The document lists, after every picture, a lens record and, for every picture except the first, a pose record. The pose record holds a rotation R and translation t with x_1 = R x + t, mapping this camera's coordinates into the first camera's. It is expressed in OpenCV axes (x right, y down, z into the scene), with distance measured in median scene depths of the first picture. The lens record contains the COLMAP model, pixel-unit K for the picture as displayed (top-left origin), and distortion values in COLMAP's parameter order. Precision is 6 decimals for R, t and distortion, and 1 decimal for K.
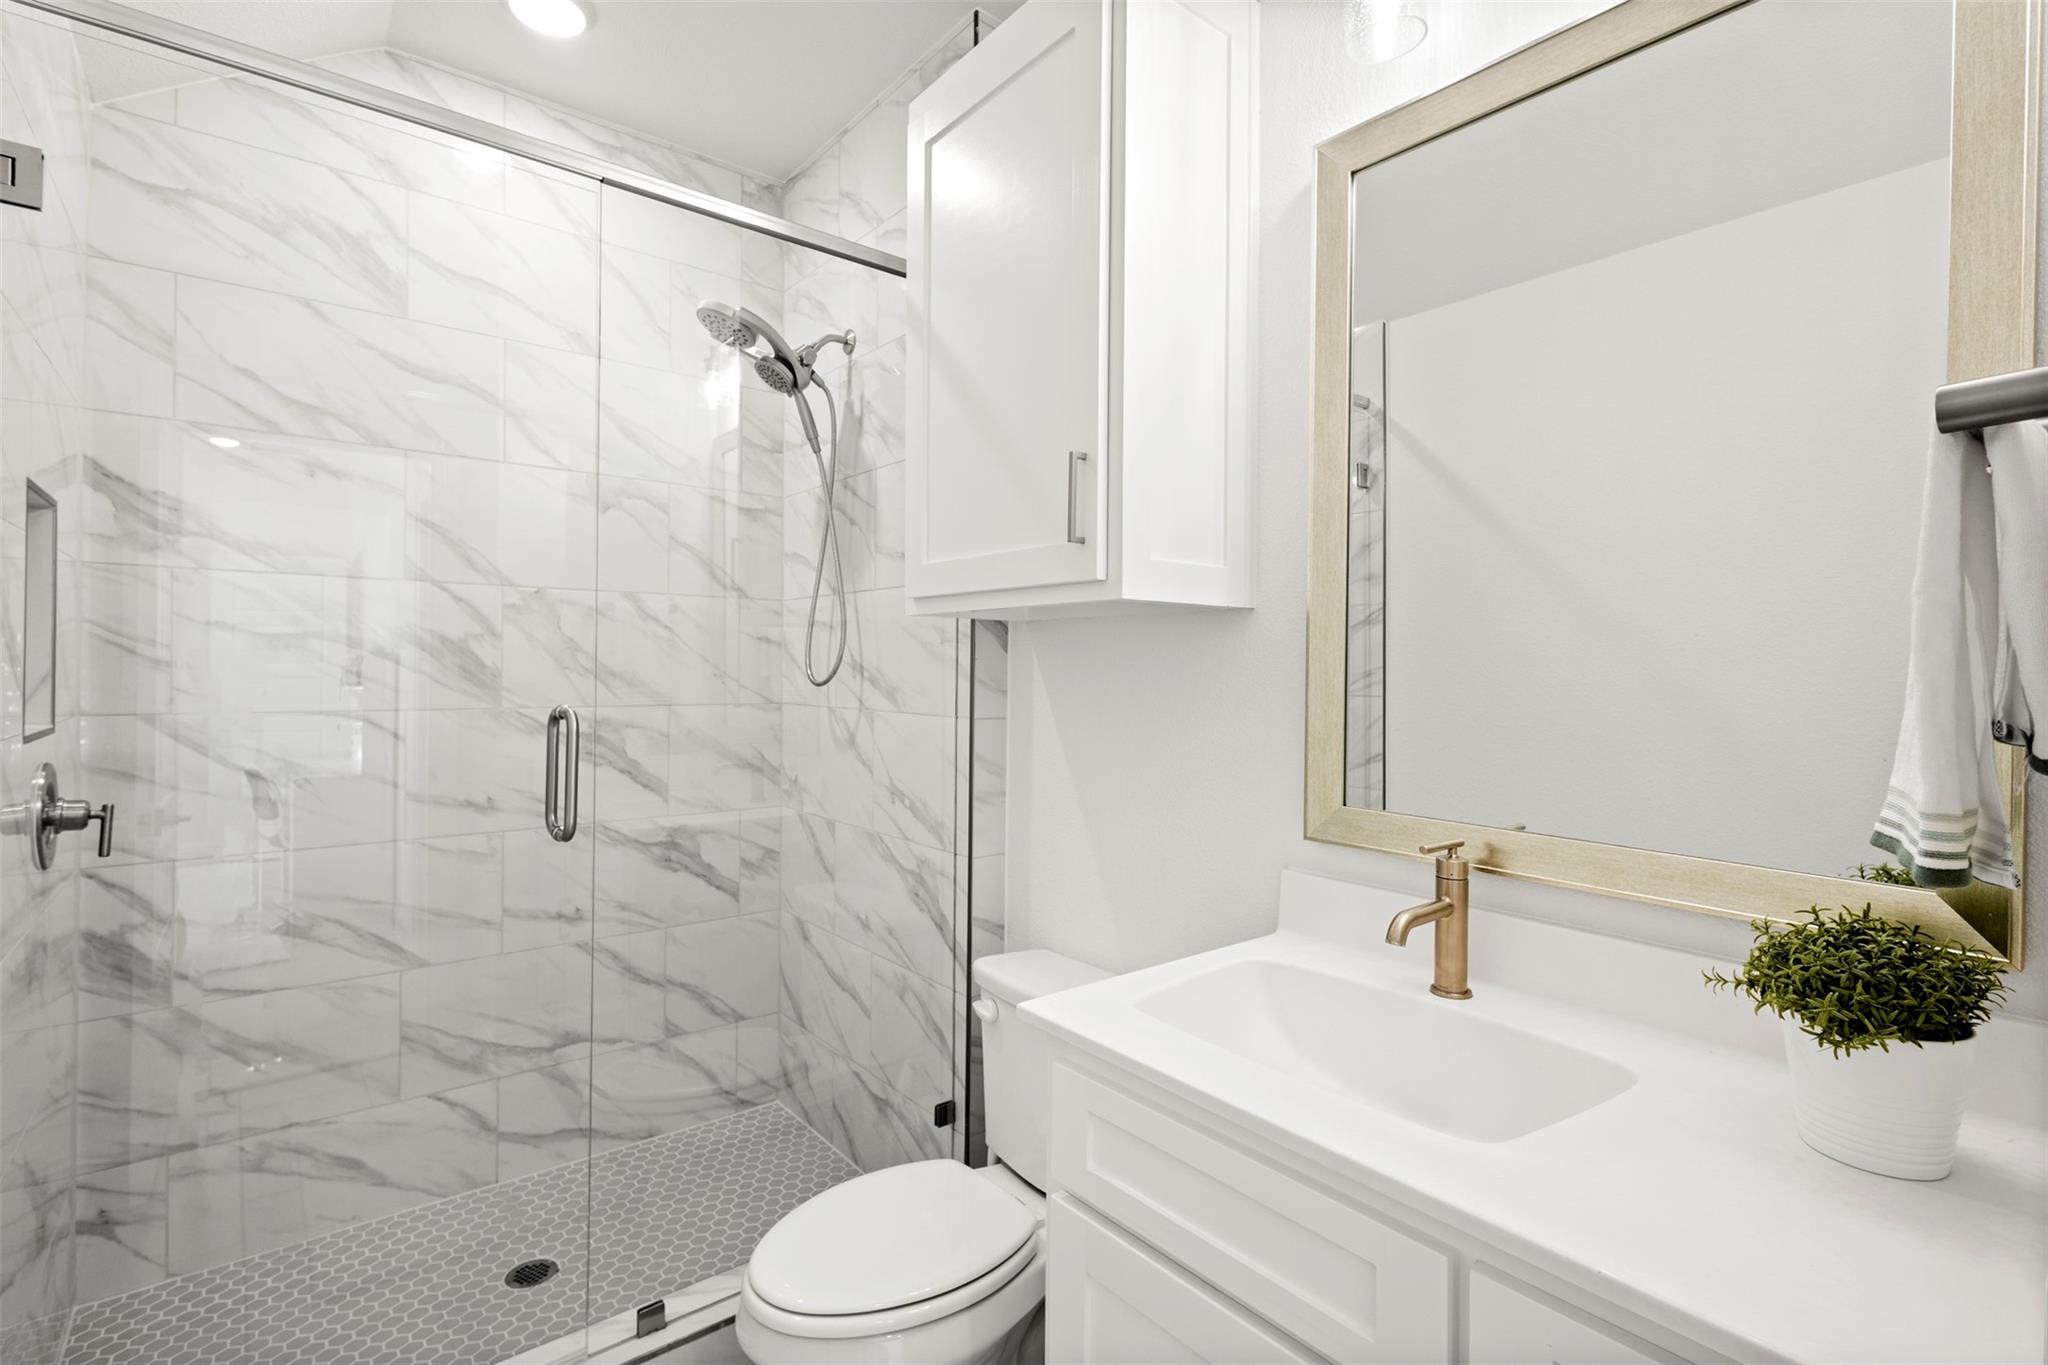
lens RADIAL K [[945.0, 0, 1013.6], [0, 945.0, 670.4], [0, 0, 1]] dist [0.002355, -0.000176]
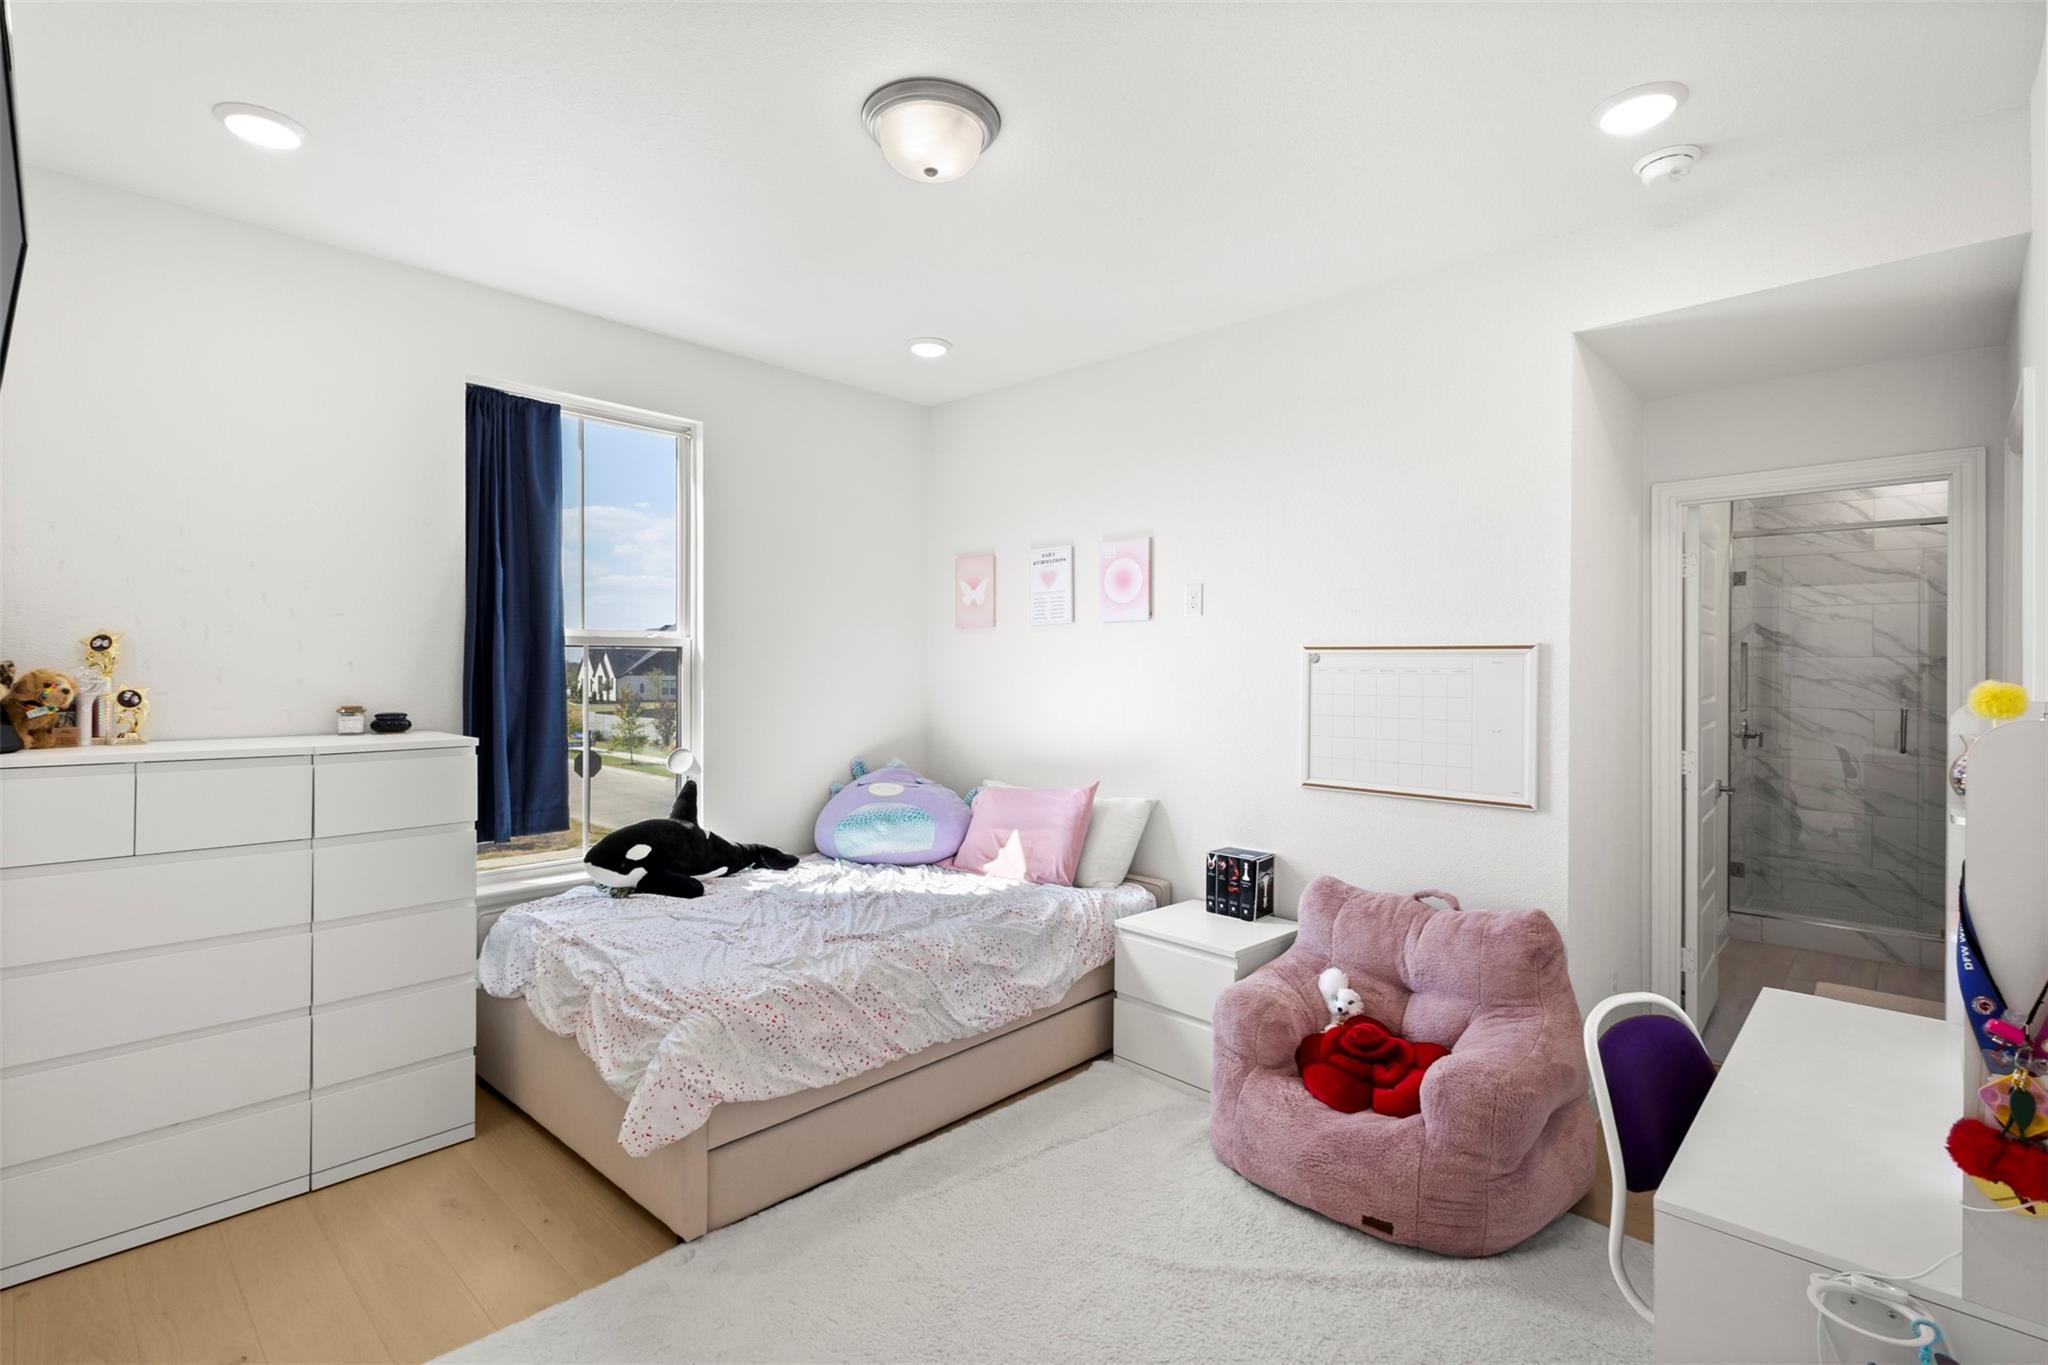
lens RADIAL K [[945.0, 0, 1014.3], [0, 945.0, 678.4], [0, 0, 1]] dist [0.002355, -0.000176]
pose [[0.127055, -0.008818, -0.991856, 1.746807], [-0.003821, 0.999949, -0.009379, -0.008171], [0.991888, 0.004981, 0.127015, -1.763054]]
